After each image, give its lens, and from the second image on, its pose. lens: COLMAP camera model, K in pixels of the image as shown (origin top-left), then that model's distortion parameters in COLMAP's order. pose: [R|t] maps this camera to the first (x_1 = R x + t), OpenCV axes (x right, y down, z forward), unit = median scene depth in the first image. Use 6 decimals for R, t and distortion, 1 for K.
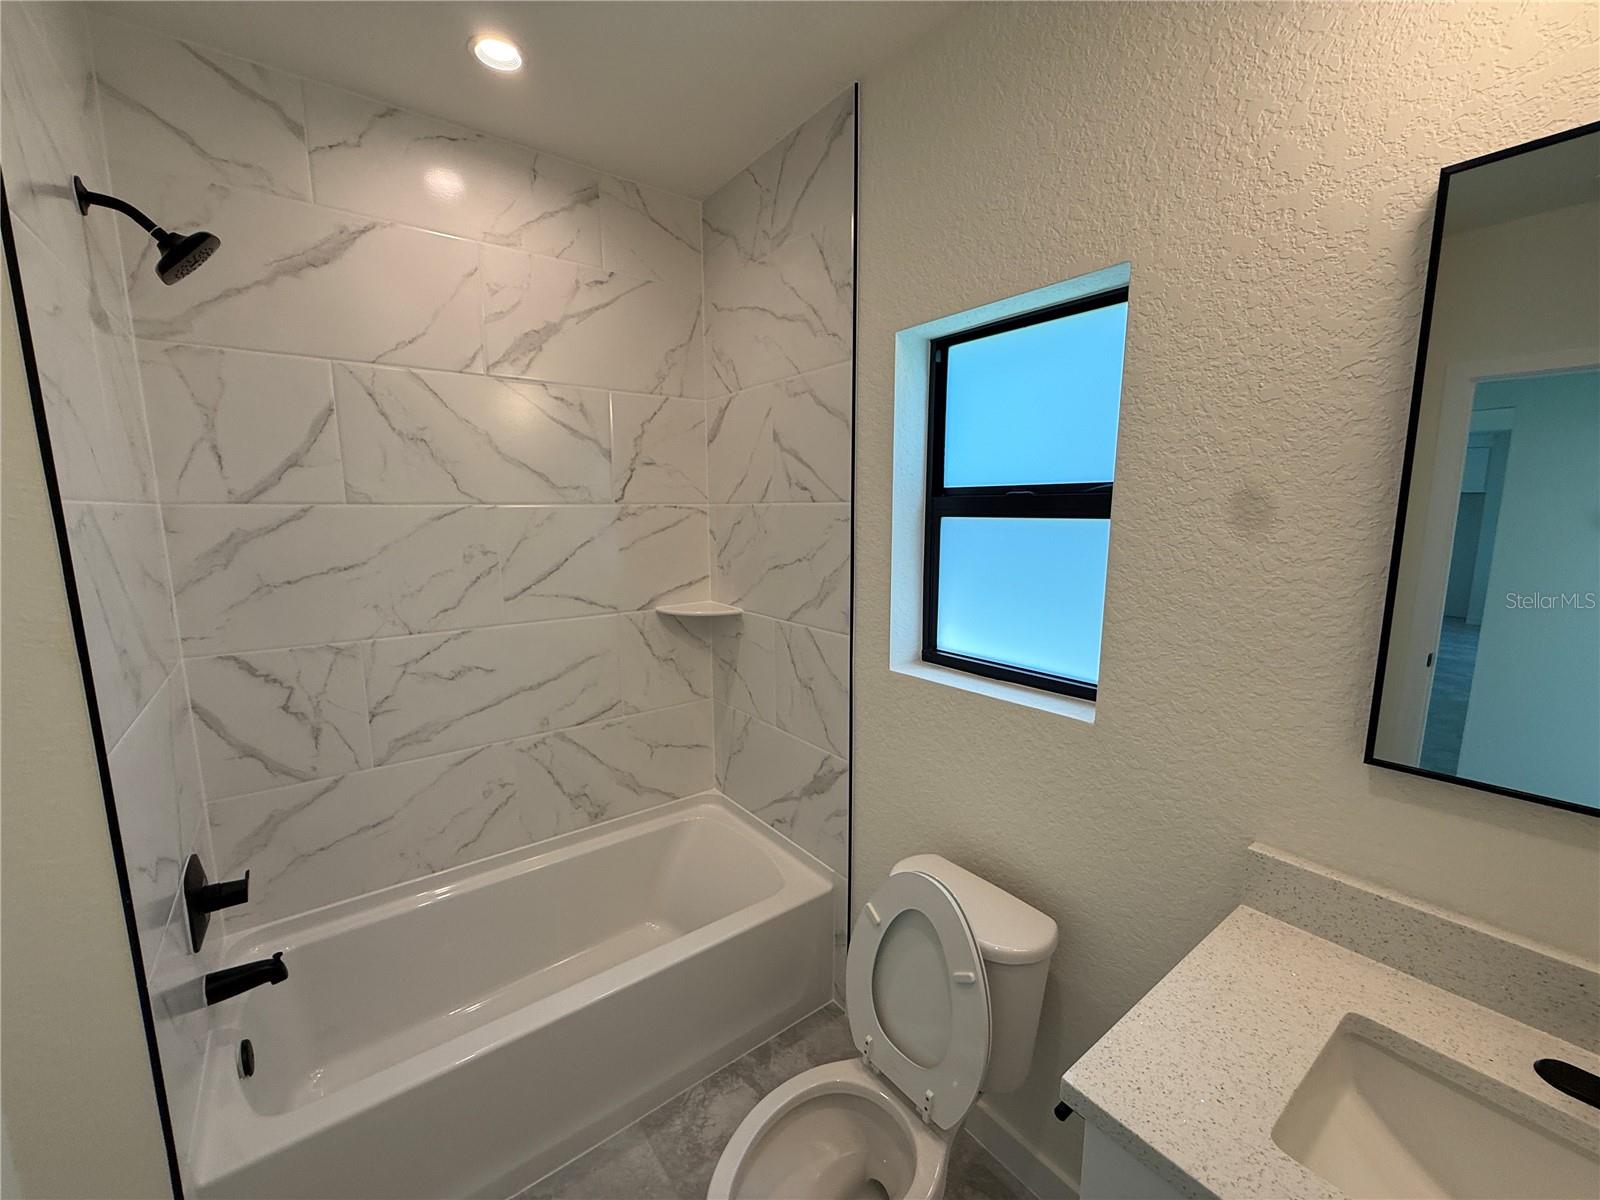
lens RADIAL K [[640.6, 0, 792.7], [0, 640.6, 600.9], [0, 0, 1]] dist [-0.002060, 0.000556]
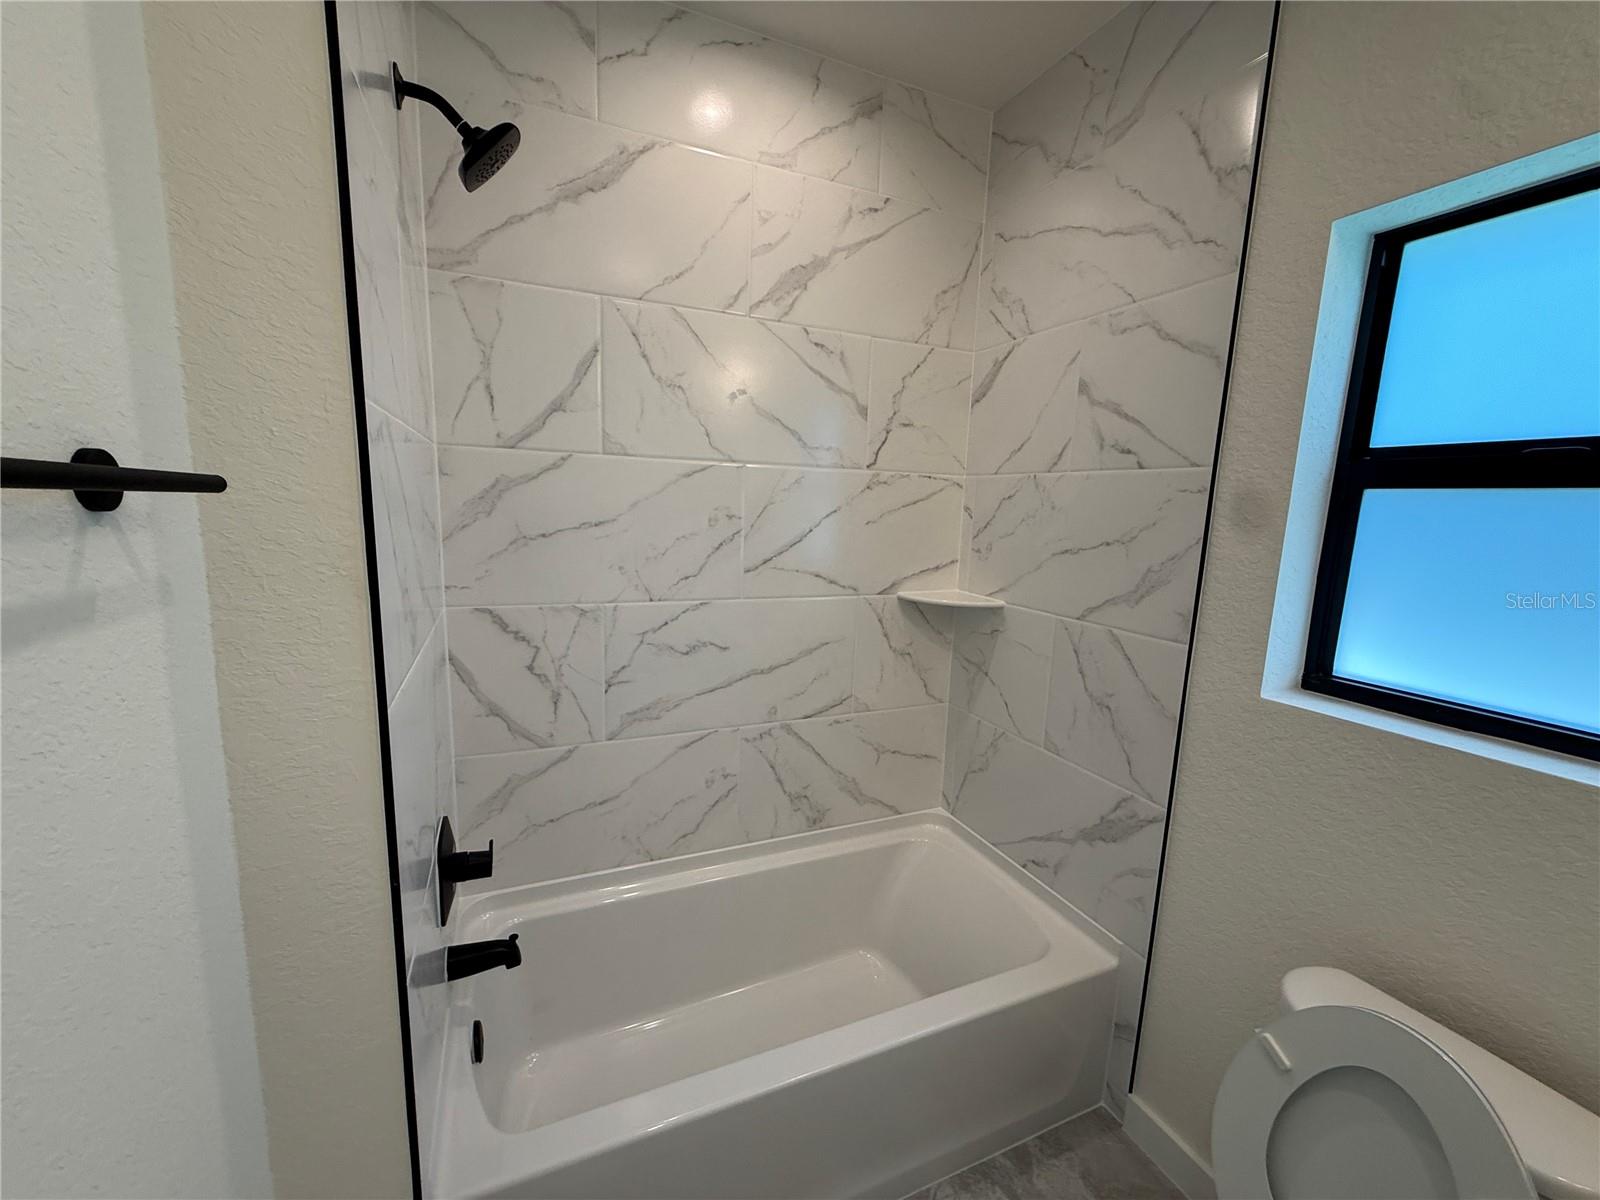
lens RADIAL K [[640.6, 0, 791.0], [0, 640.6, 600.2], [0, 0, 1]] dist [-0.002060, 0.000556]
pose [[0.970115, 0.072723, -0.231493, -0.195444], [-0.072044, 0.997336, 0.011397, 0.026923], [0.231705, 0.005621, 0.972770, 0.159186]]
